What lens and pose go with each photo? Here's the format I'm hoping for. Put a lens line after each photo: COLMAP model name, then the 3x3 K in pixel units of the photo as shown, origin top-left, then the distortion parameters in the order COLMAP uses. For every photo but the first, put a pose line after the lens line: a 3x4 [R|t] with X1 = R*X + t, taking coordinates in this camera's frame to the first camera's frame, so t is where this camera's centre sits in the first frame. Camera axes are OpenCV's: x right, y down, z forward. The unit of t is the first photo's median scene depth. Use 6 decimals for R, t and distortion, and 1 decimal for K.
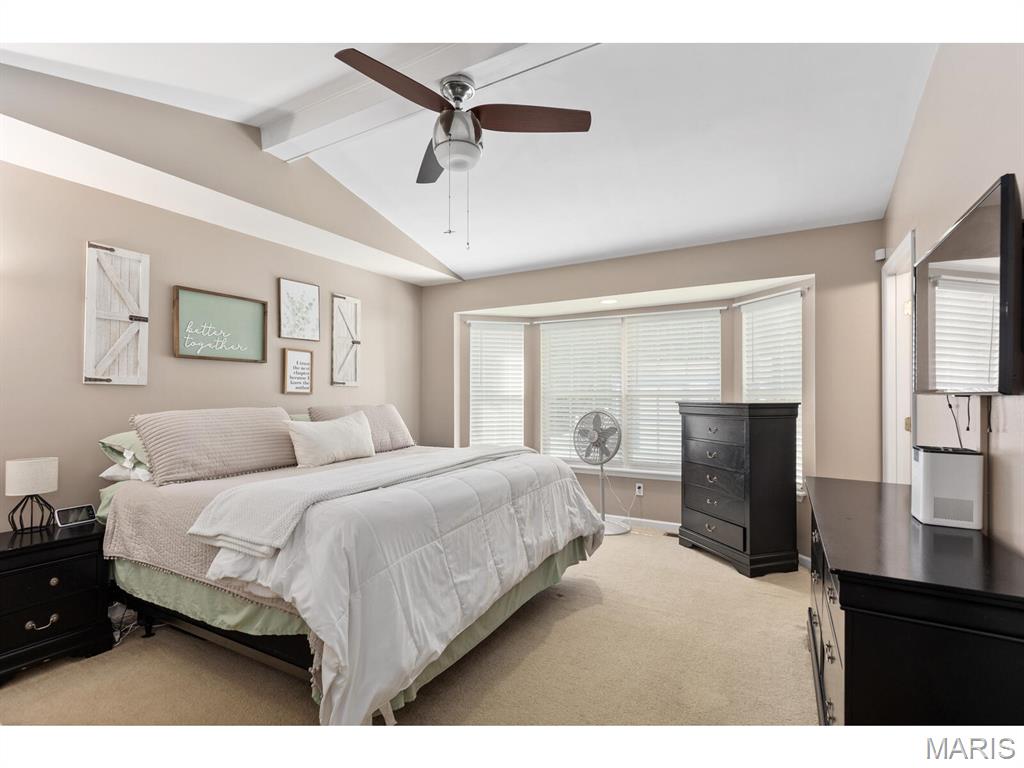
lens RADIAL K [[497.4, 0, 509.0], [0, 497.4, 388.1], [0, 0, 1]] dist [0.000531, 0.000338]
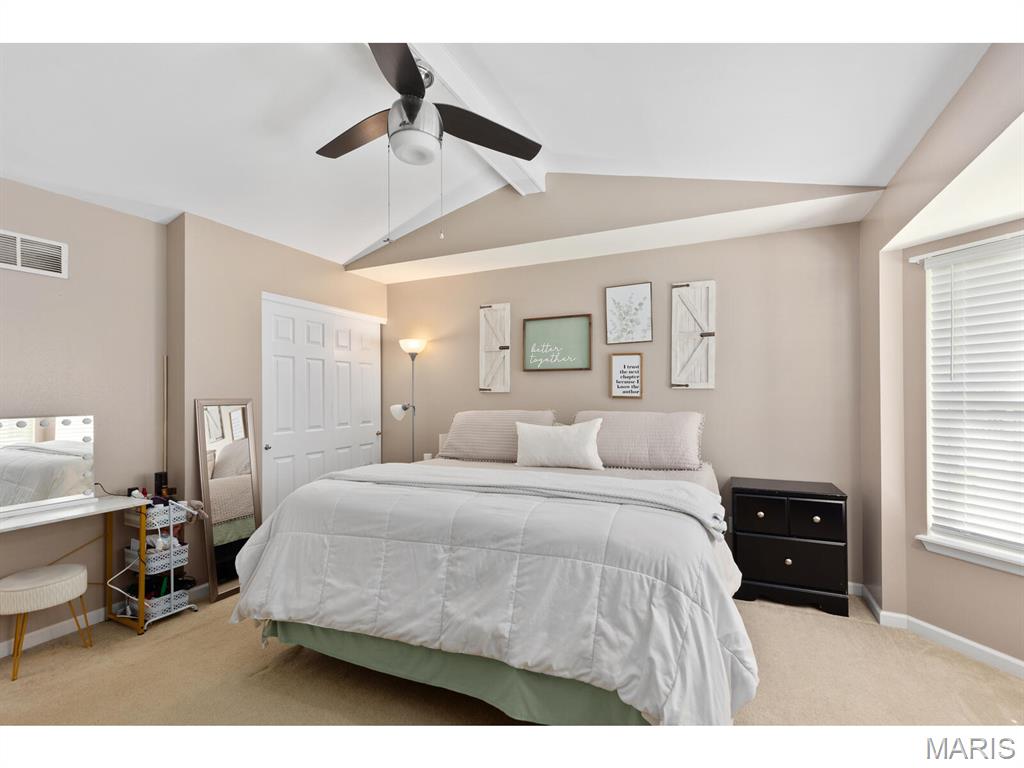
lens RADIAL K [[464.5, 0, 510.8], [0, 464.5, 391.0], [0, 0, 1]] dist [0.001549, 0.000061]
pose [[0.066524, -0.006804, -0.997762, 0.501226], [0.020839, 0.999768, -0.005429, -0.002236], [0.997567, -0.020431, 0.066651, 0.727556]]
